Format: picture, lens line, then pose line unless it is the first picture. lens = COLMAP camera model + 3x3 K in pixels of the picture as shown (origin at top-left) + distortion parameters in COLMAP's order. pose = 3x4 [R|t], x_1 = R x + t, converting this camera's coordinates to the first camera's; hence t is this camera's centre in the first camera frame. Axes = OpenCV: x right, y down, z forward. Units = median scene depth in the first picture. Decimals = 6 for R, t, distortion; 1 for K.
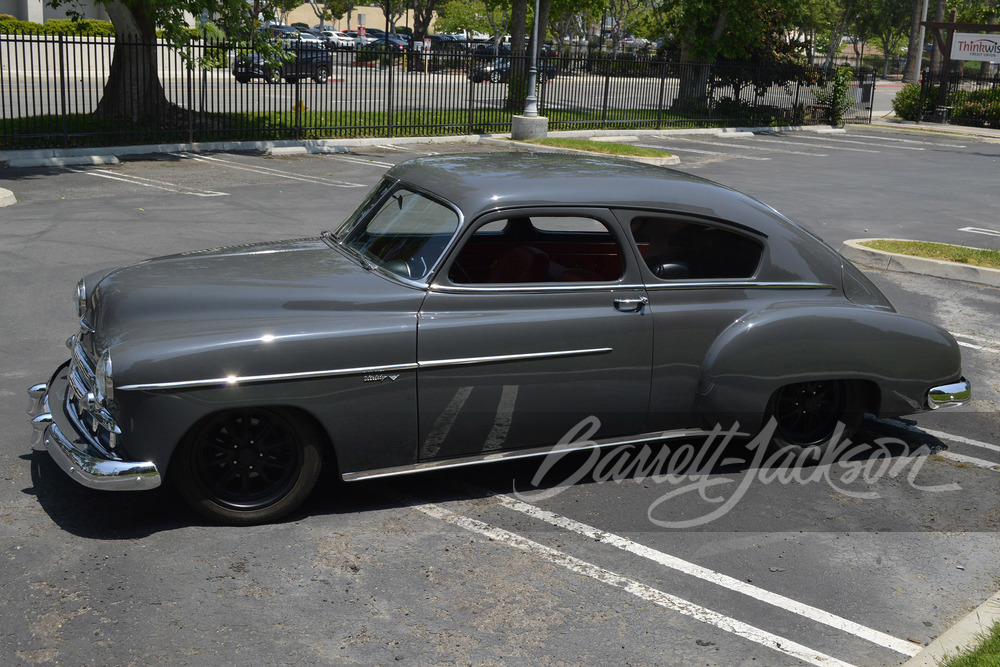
lens RADIAL K [[1202.3, 0, 502.1], [0, 1202.3, 330.5], [0, 0, 1]] dist [-0.027892, 0.000000]
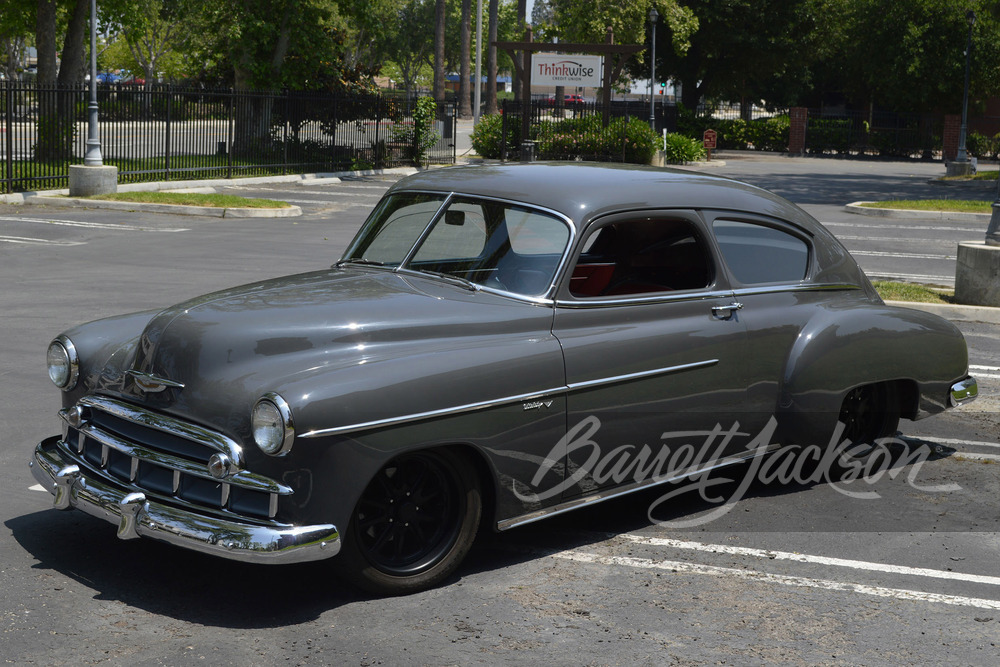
lens RADIAL K [[1571.4, 0, 494.6], [0, 1571.4, 331.8], [0, 0, 1]] dist [-0.024204, 0.000000]
pose [[0.930458, -0.075681, 0.358498, -0.115841], [0.102301, 0.993184, -0.055849, 0.010141], [-0.351828, 0.088640, 0.931858, -0.014332]]
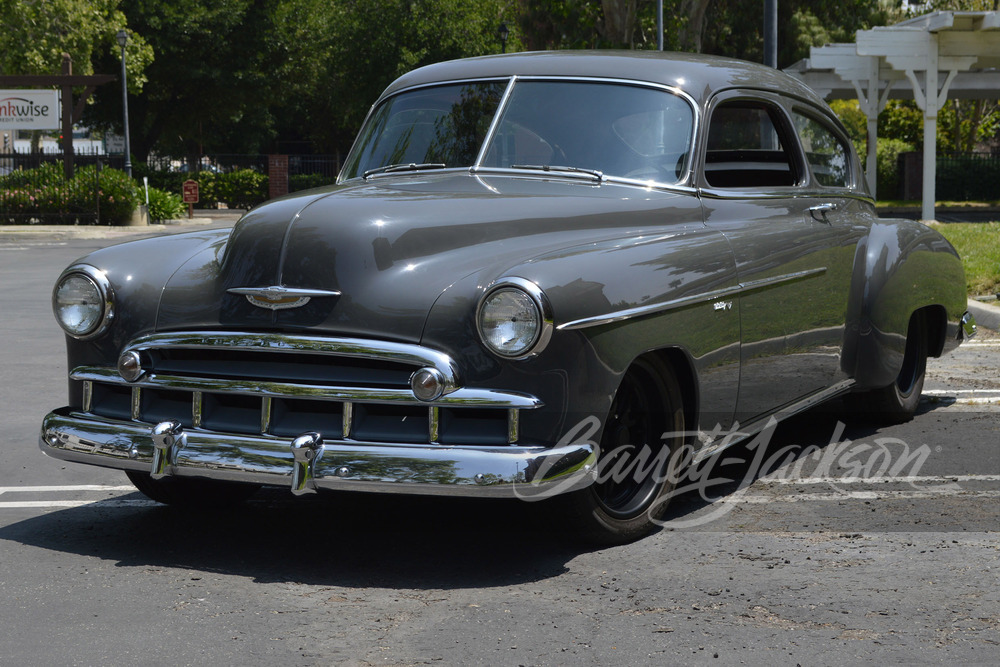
lens RADIAL K [[1952.6, 0, 502.6], [0, 1952.6, 332.3], [0, 0, 1]] dist [-0.077283, 0.000000]
pose [[0.756319, -0.107441, 0.645320, -0.205874], [0.195919, 0.978347, -0.066731, 0.023152], [-0.624177, 0.176900, 0.760992, 0.041803]]
